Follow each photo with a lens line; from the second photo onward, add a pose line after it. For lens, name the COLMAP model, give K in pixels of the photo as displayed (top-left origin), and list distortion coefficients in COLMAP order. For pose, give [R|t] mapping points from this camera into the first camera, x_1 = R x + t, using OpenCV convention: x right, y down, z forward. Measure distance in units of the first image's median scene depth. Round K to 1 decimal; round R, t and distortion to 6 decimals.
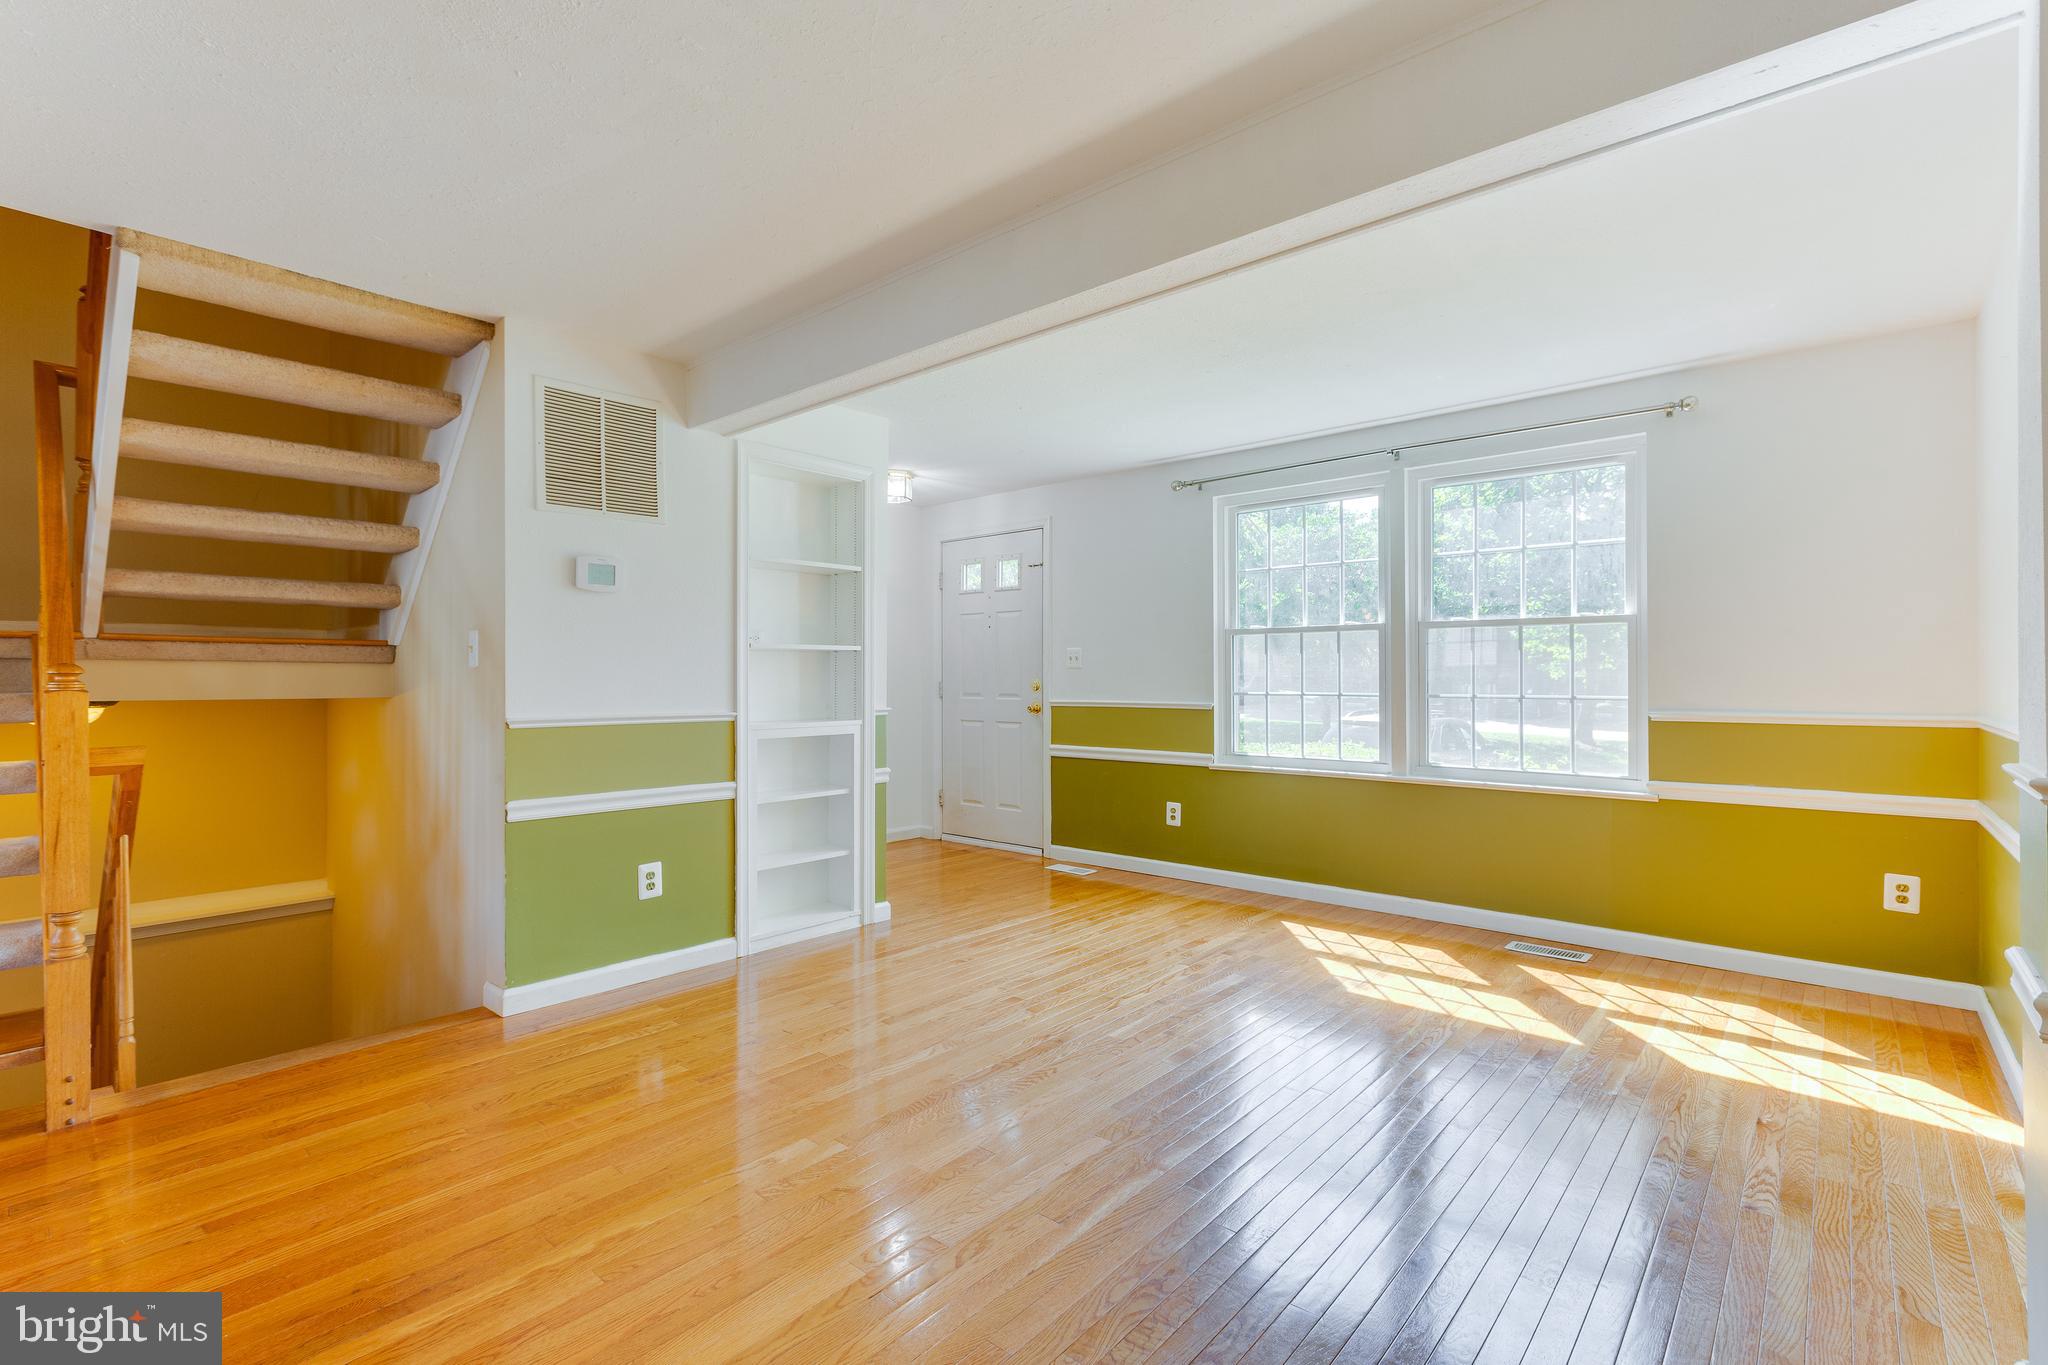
lens RADIAL K [[940.7, 0, 1029.5], [0, 940.7, 668.3], [0, 0, 1]] dist [0.002852, 0.000268]
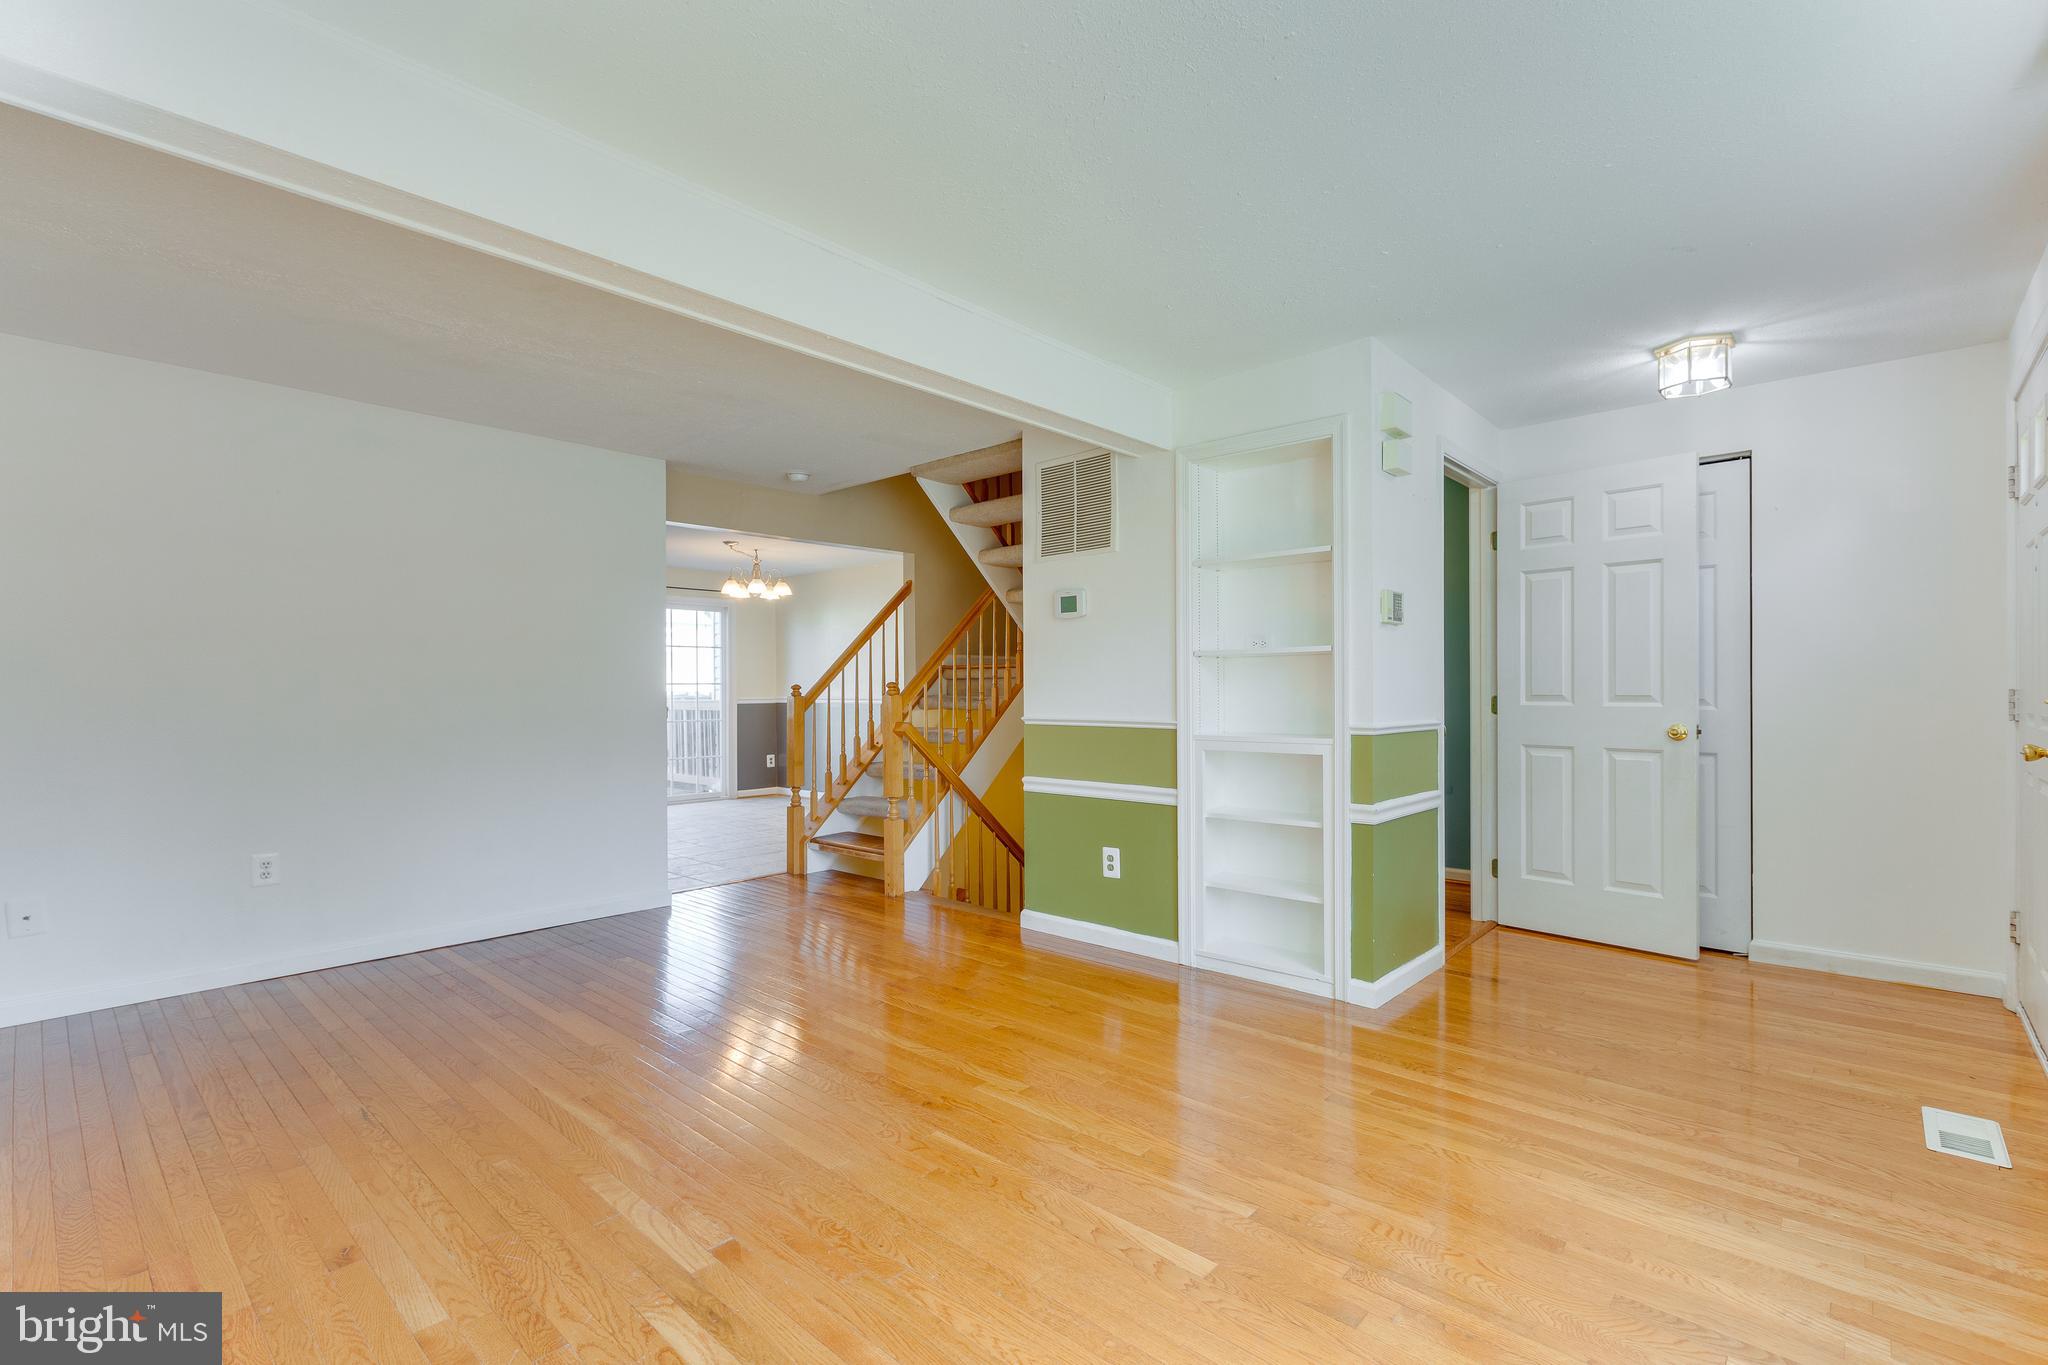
lens RADIAL K [[925.8, 0, 1024.0], [0, 925.8, 682.5], [0, 0, 1]] dist [-0.002092, -0.000236]
pose [[-0.014693, -0.005351, -0.999878, 0.772115], [0.016934, 0.999841, -0.005600, 0.009516], [0.999749, -0.017014, -0.014600, 0.957217]]
